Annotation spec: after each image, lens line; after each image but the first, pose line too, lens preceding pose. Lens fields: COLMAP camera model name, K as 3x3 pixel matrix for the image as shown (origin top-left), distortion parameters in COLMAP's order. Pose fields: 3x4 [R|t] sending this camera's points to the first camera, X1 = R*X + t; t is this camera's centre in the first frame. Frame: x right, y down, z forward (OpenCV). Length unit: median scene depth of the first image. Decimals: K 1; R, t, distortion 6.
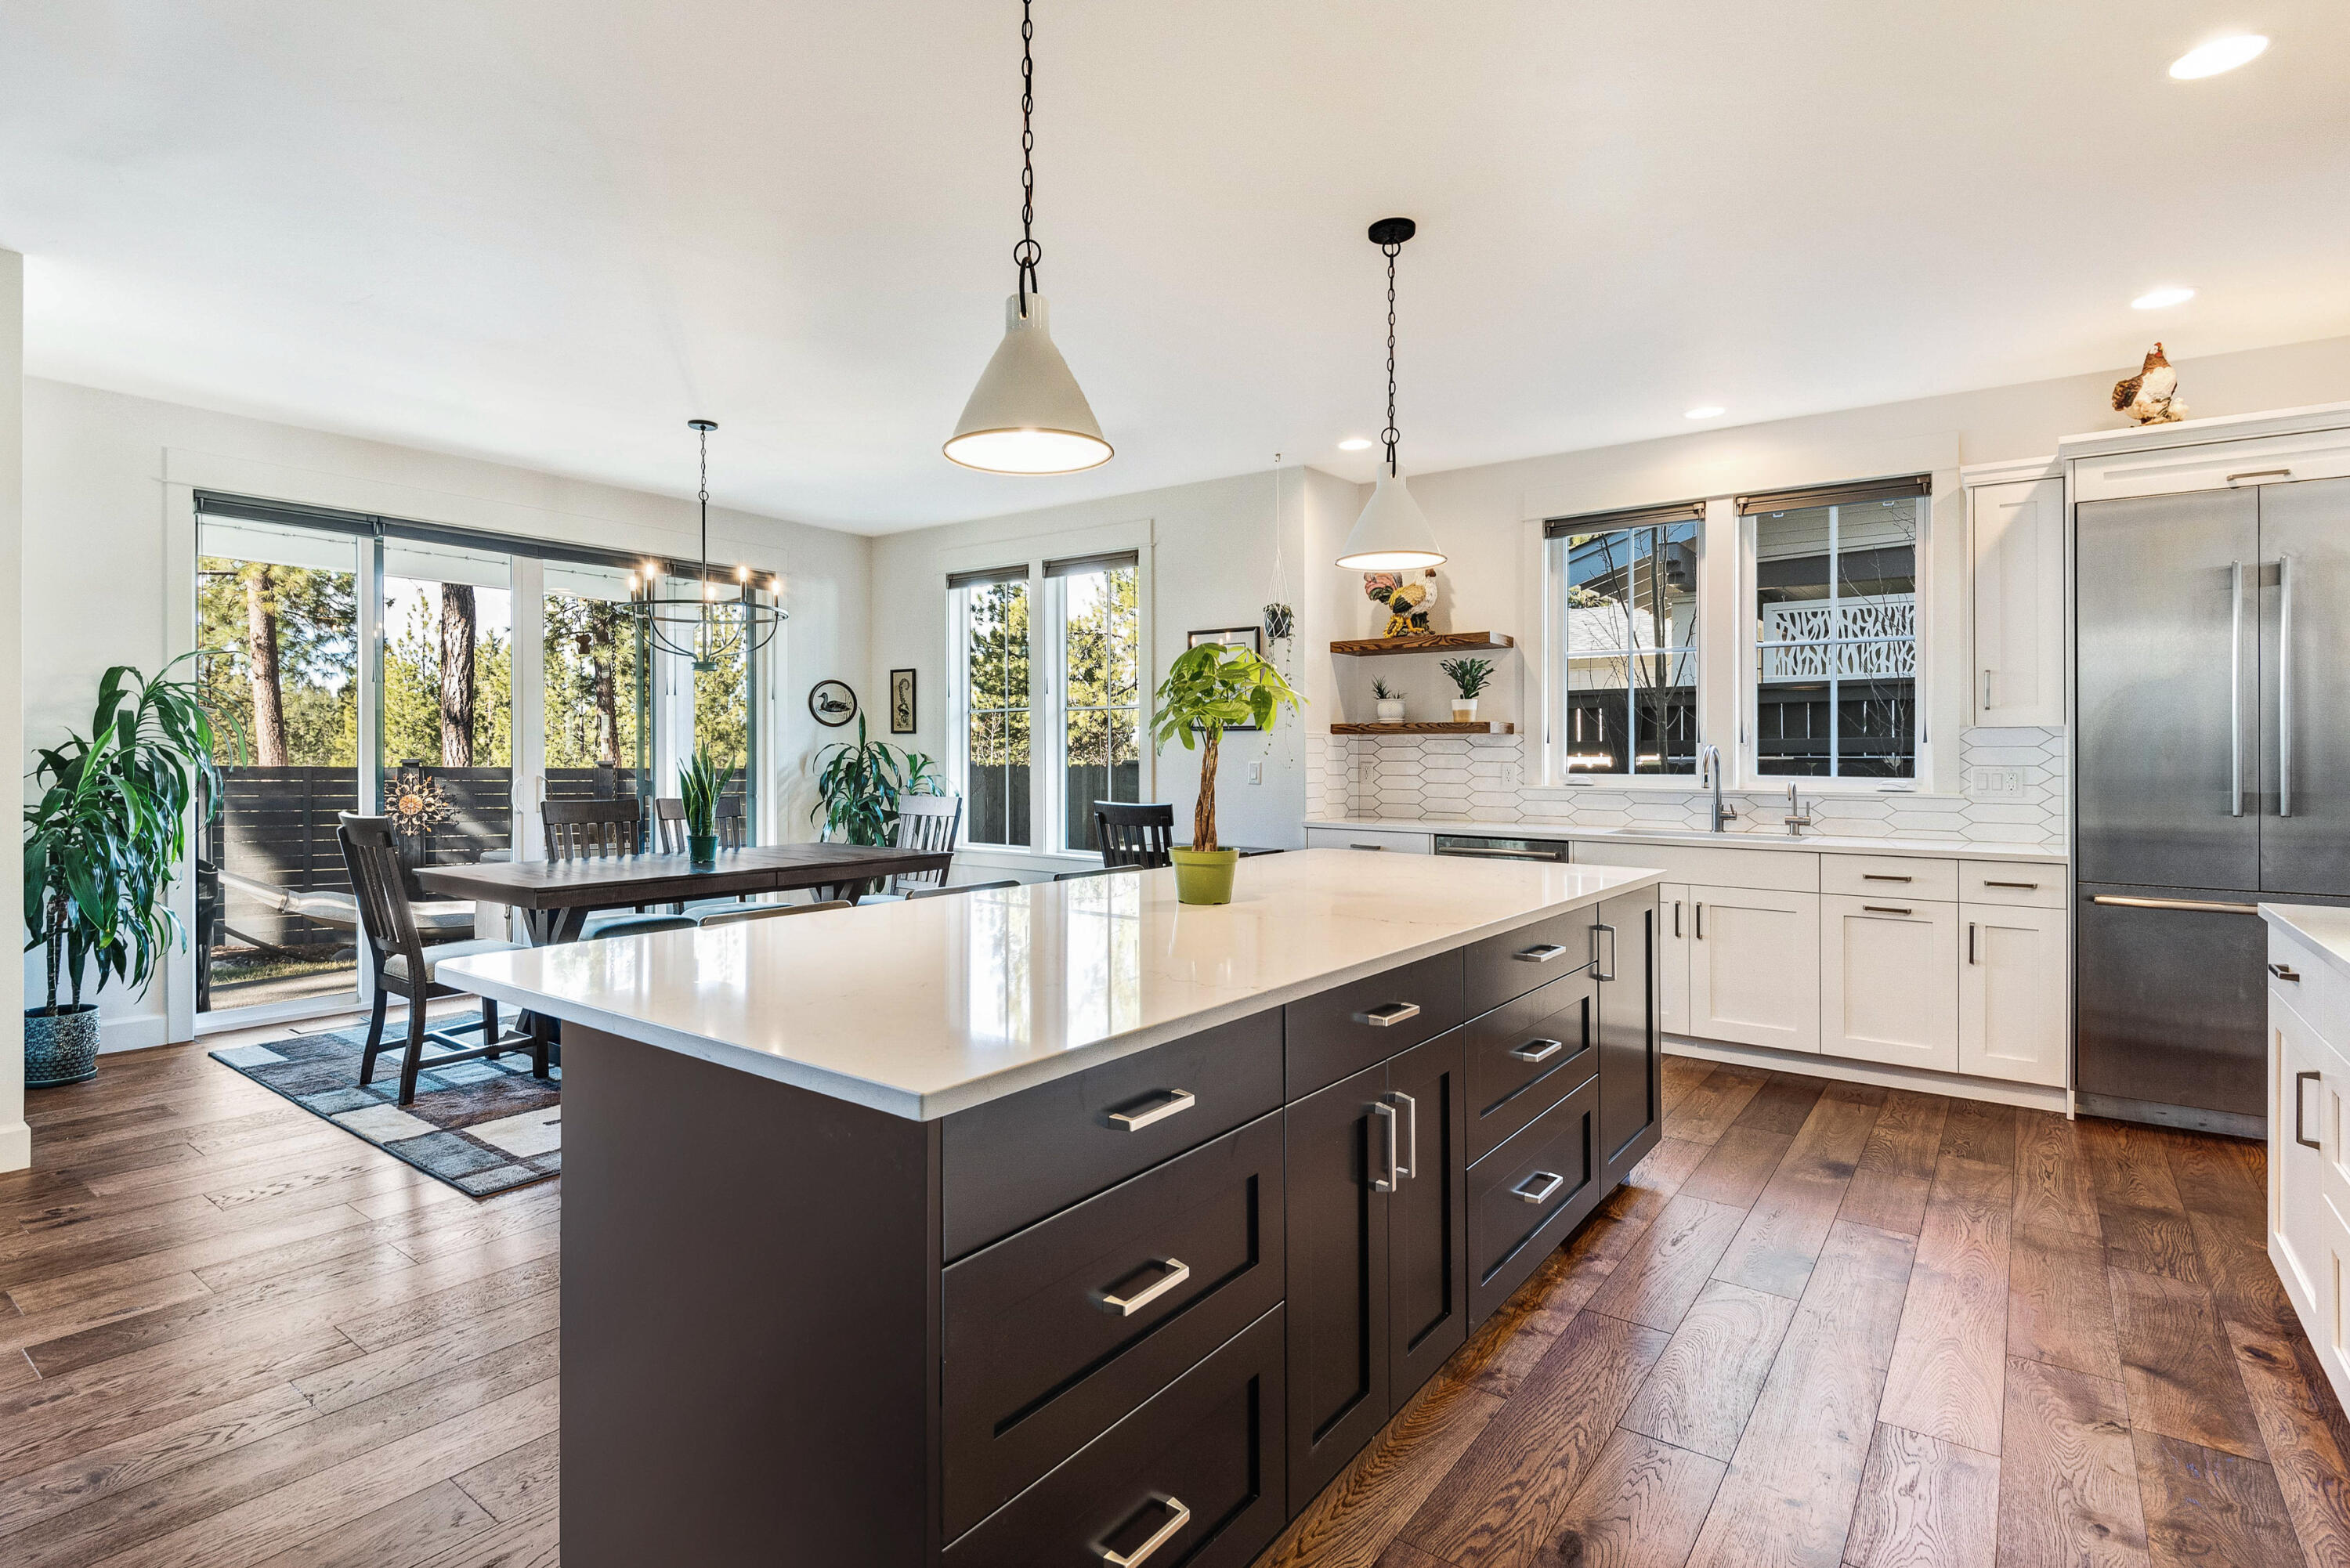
lens RADIAL K [[1167.7, 0, 1099.3], [0, 1167.7, 747.8], [0, 0, 1]] dist [0.018455, -0.004921]
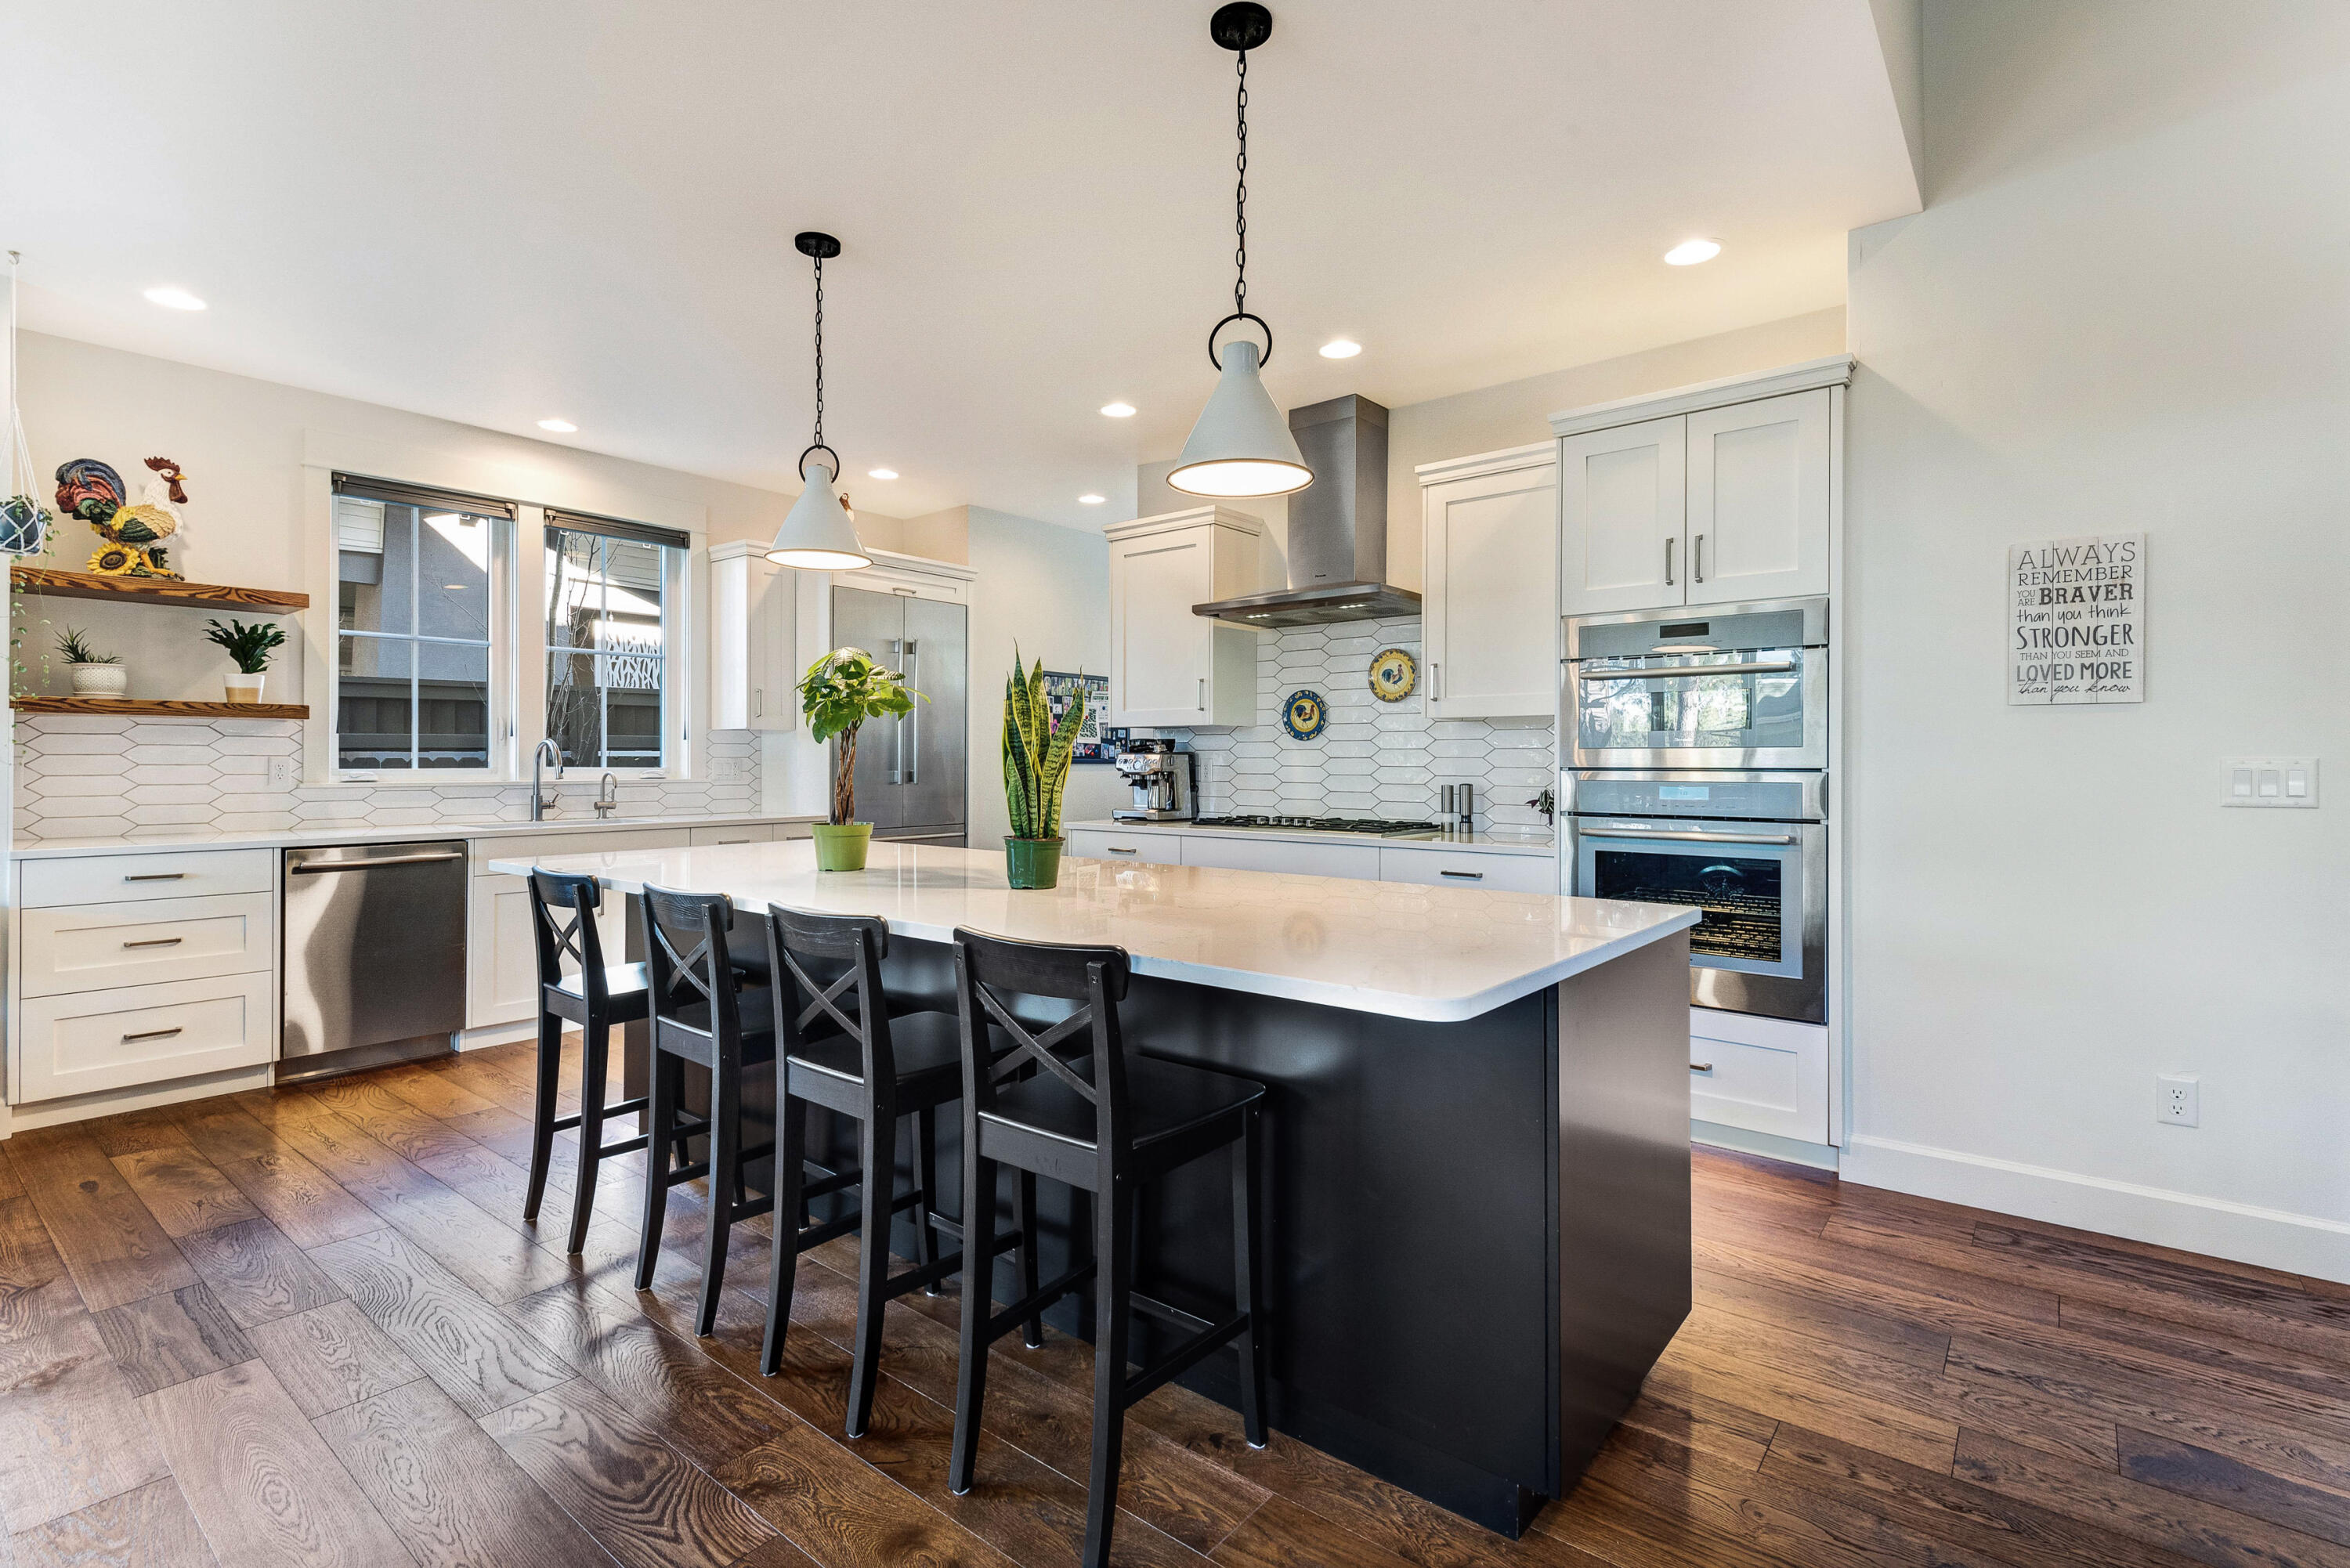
lens RADIAL K [[1088.8, 0, 1135.9], [0, 1088.8, 758.7], [0, 0, 1]] dist [0.026716, -0.017795]
pose [[0.017436, -0.002008, 0.999846, -0.391086], [-0.009469, 0.999953, 0.002174, 0.006648], [-0.999803, -0.009505, 0.017416, 0.387436]]
